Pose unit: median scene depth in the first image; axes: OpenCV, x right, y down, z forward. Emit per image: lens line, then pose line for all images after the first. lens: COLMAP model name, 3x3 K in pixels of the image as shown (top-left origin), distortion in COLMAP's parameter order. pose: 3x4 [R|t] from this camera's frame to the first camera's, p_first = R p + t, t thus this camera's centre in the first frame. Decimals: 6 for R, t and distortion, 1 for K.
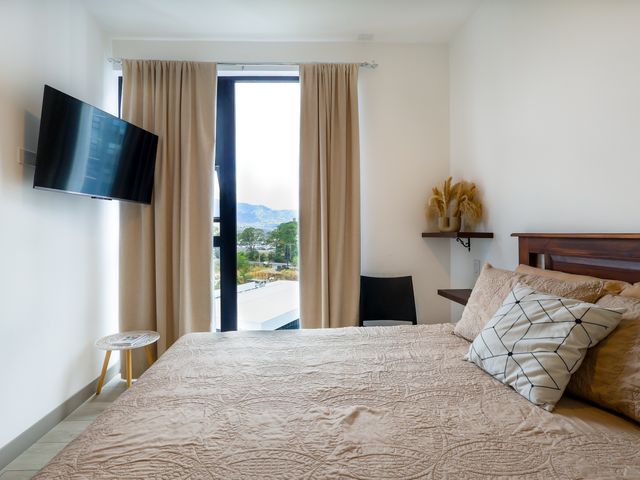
lens RADIAL K [[329.7, 0, 318.8], [0, 329.7, 234.4], [0, 0, 1]] dist [-0.001732, 0.000435]
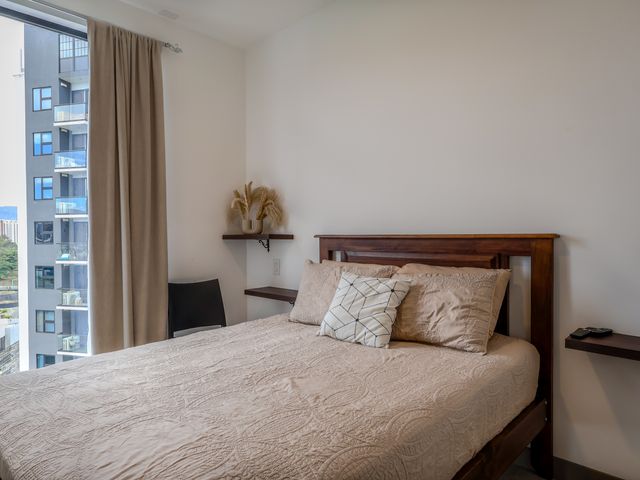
lens RADIAL K [[380.6, 0, 320.0], [0, 380.6, 240.0], [0, 0, 1]] dist [0.001459, 0.000714]
pose [[0.734026, -0.007947, 0.679075, -0.553981], [0.003037, 0.999960, 0.008419, 0.005221], [-0.679114, -0.004118, 0.734021, -0.074165]]
